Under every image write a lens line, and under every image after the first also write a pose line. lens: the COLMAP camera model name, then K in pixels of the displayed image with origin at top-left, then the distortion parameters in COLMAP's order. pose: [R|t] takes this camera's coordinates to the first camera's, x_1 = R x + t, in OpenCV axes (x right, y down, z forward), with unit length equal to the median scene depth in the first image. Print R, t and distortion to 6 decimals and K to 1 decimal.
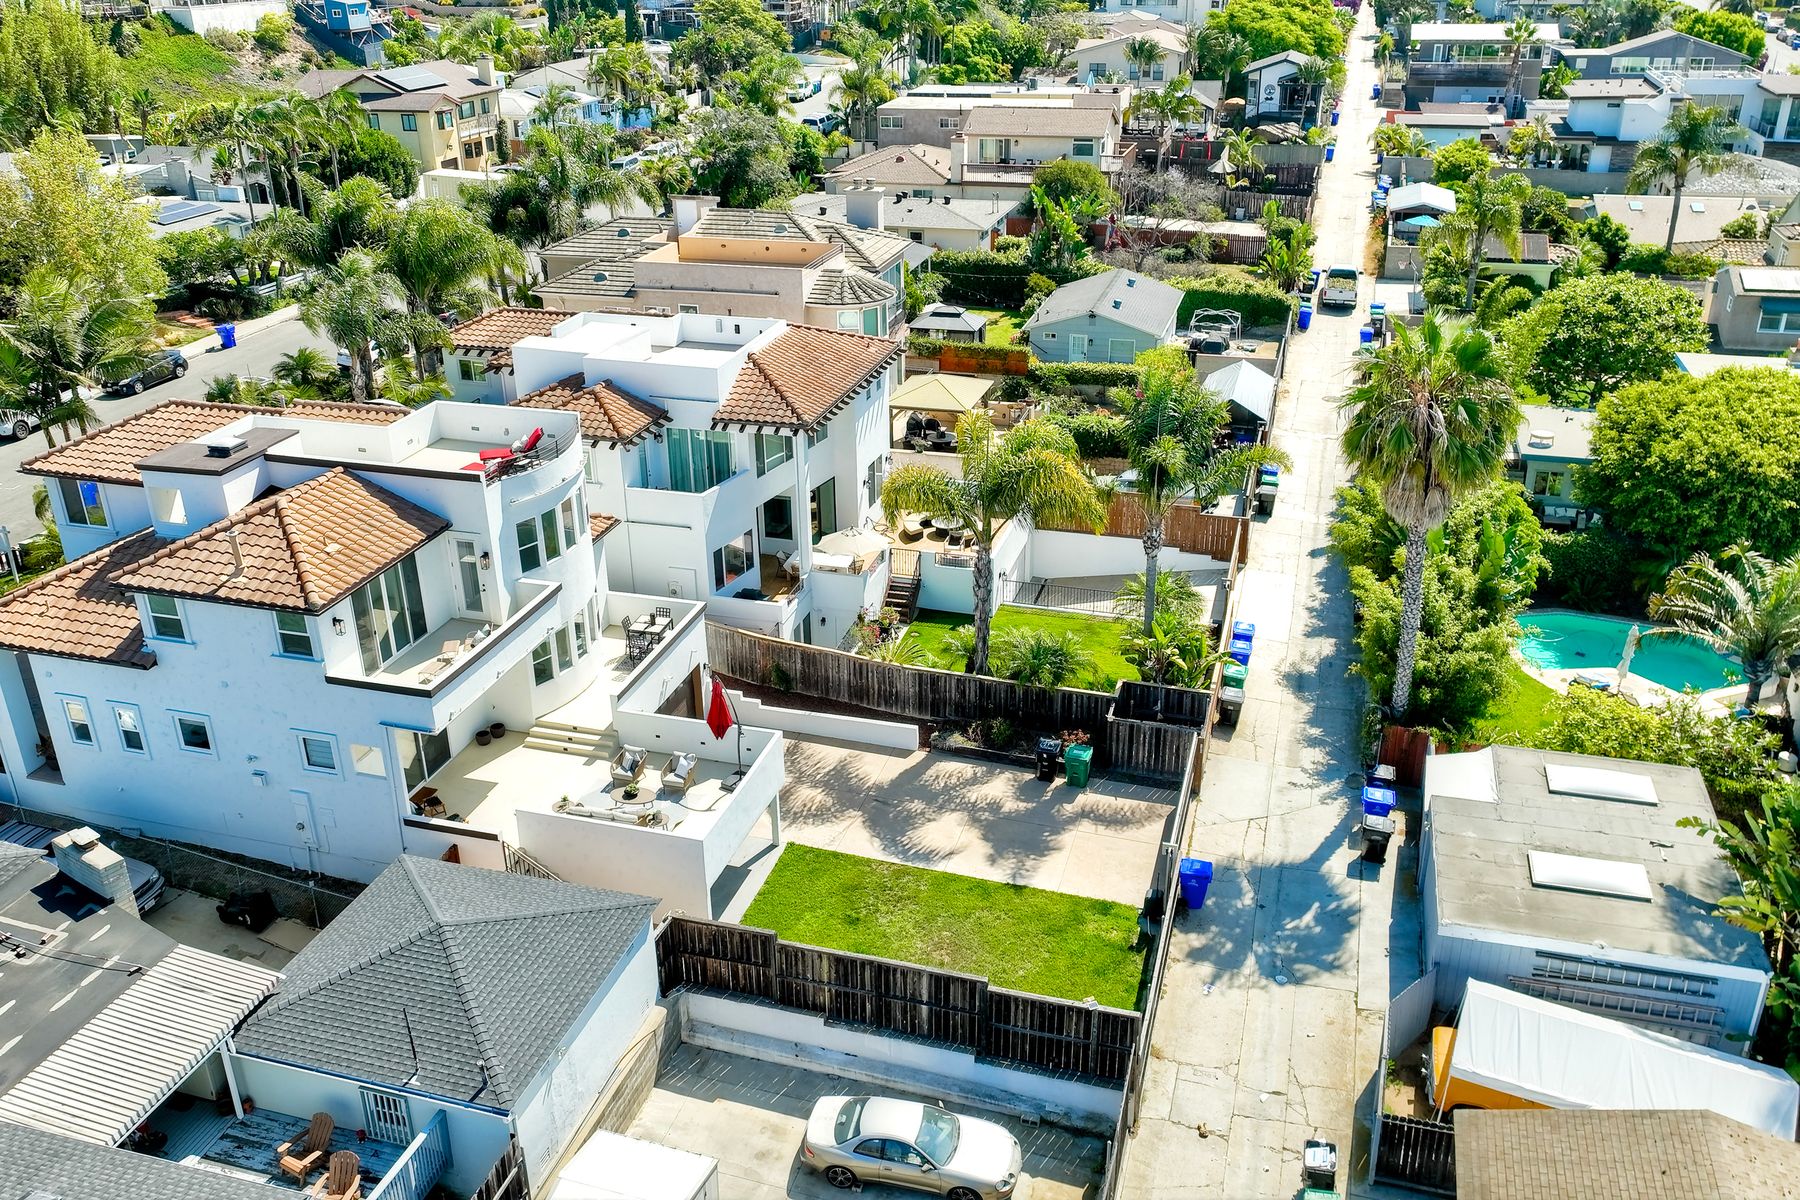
lens RADIAL K [[1465.7, 0, 900.0], [0, 1465.7, 600.0], [0, 0, 1]] dist [0.003686, 0.010179]
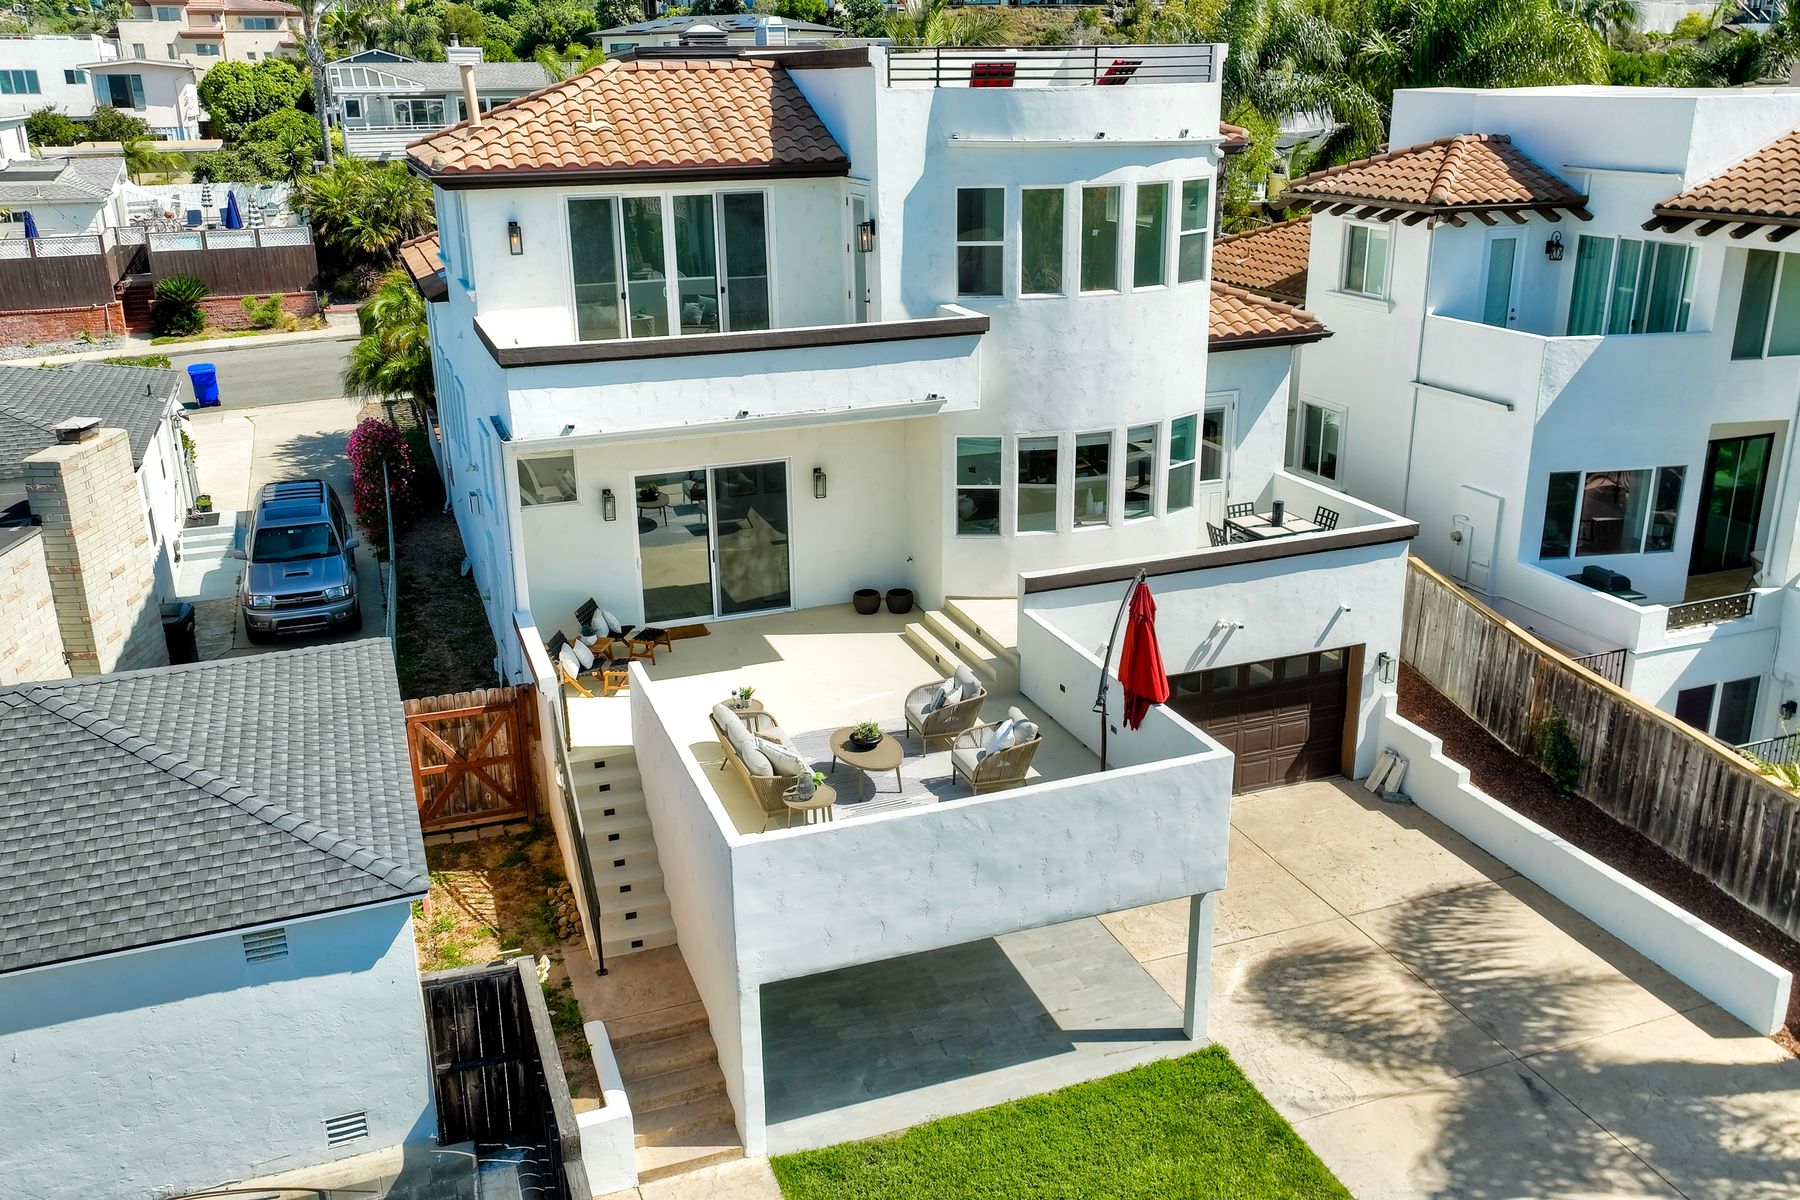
lens RADIAL K [[1495.8, 0, 900.0], [0, 1495.8, 600.0], [0, 0, 1]] dist [0.003880, 0.004440]
pose [[0.602153, 0.262928, -0.753844, 0.144963], [-0.328556, 0.942164, 0.066168, 0.051503], [0.727642, 0.207837, 0.653713, 0.634770]]
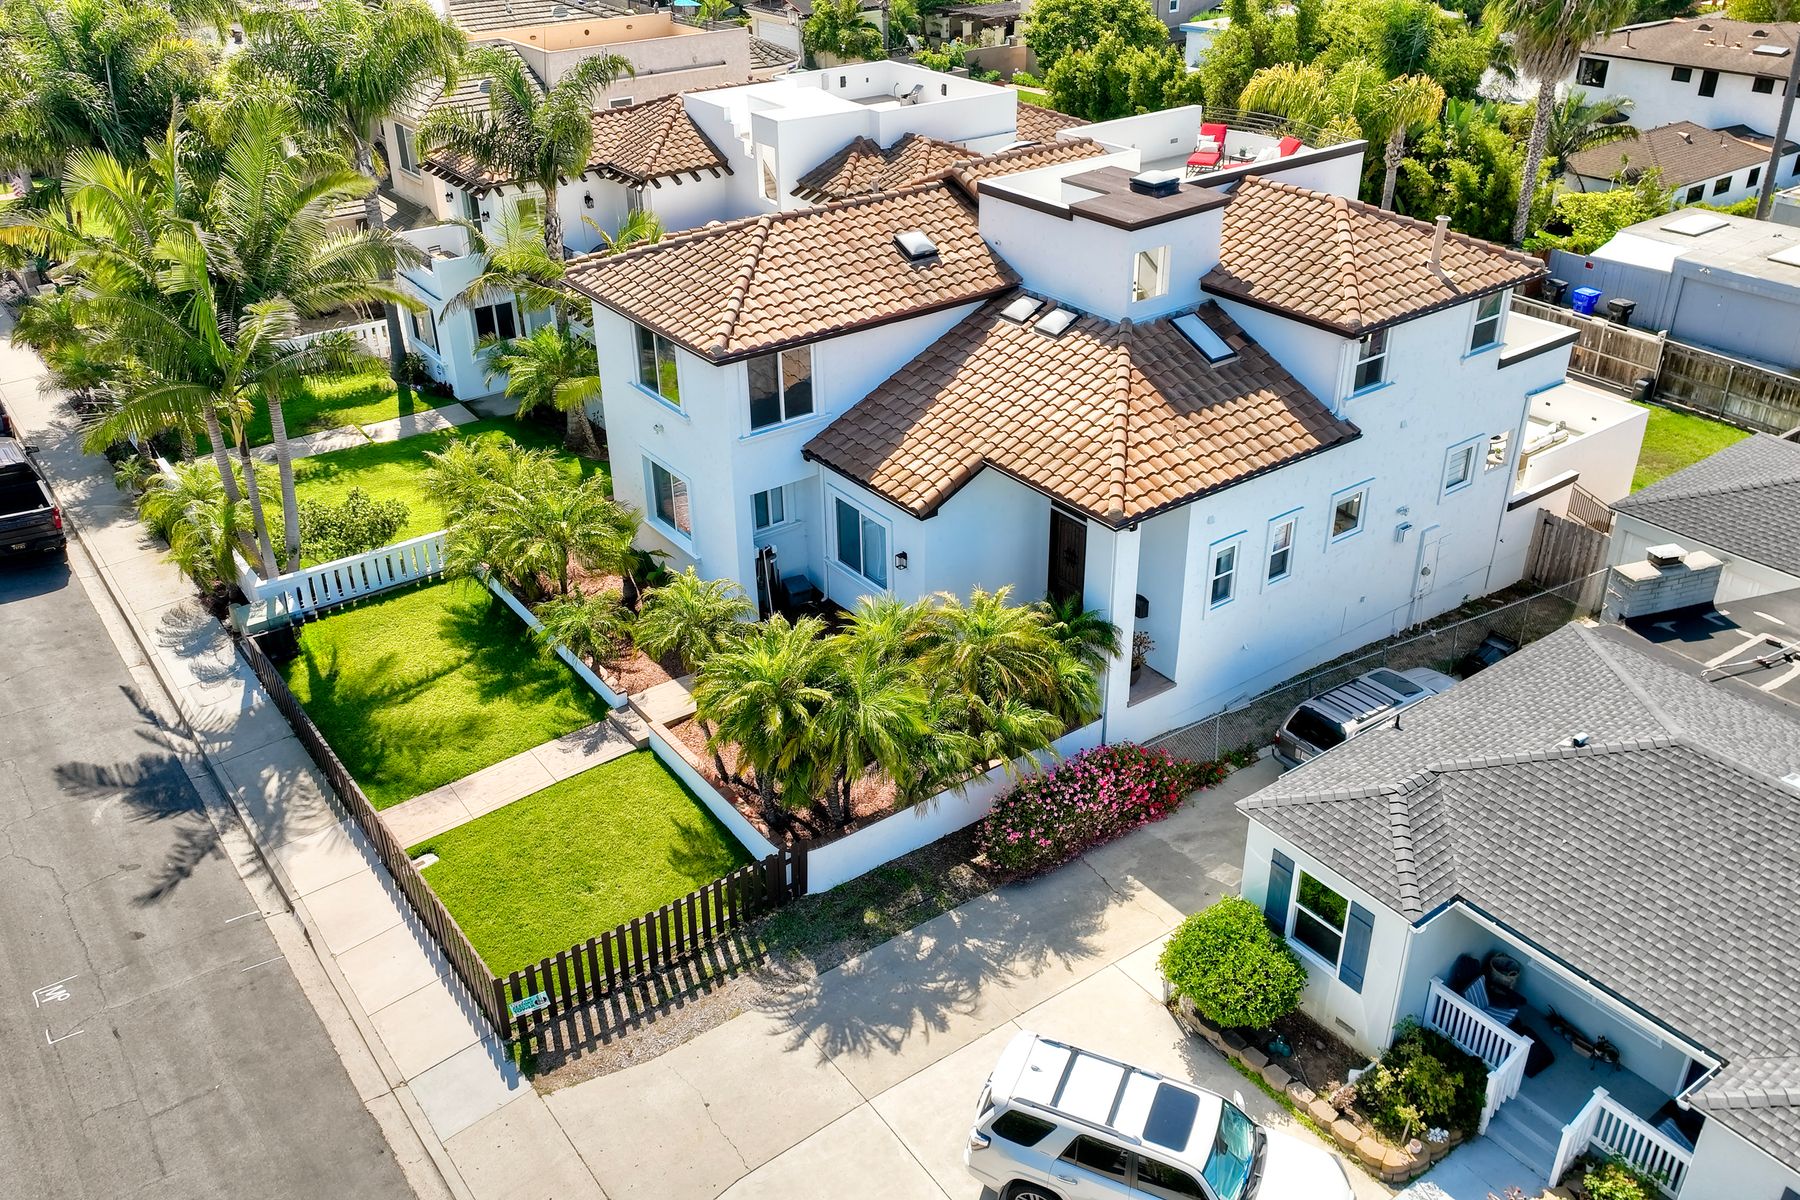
lens RADIAL K [[1465.7, 0, 900.0], [0, 1465.7, 600.0], [0, 0, 1]] dist [0.003686, 0.010179]
pose [[0.601559, -0.391157, 0.696508, -1.062259], [0.340283, 0.914324, 0.219587, -0.109843], [-0.722727, 0.104915, 0.683124, 0.561598]]
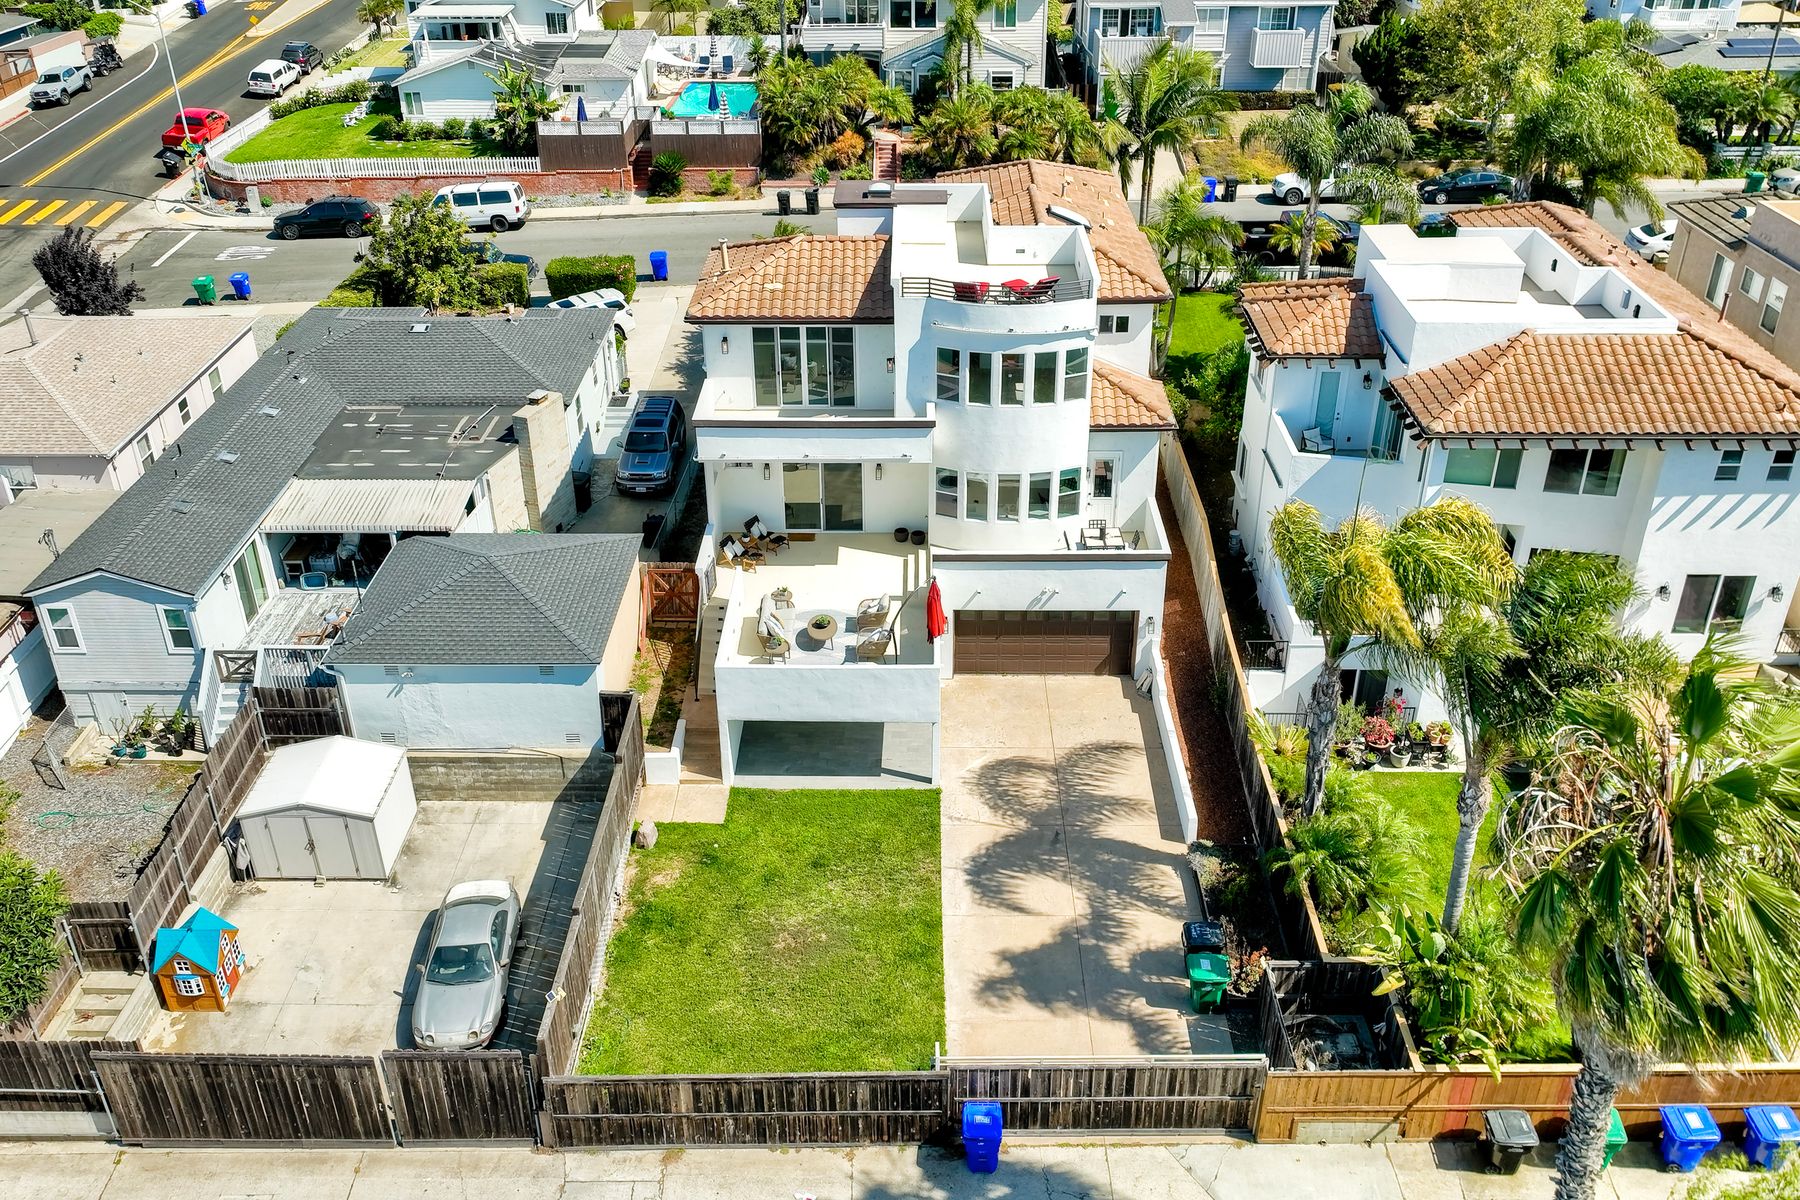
lens RADIAL K [[1527.4, 0, 900.0], [0, 1527.4, 600.0], [0, 0, 1]] dist [0.001797, -0.004786]
pose [[0.272711, 0.488444, -0.828886, 0.618491], [-0.401795, 0.840634, 0.363173, -0.253183], [0.874179, 0.234001, 0.425505, 0.548169]]
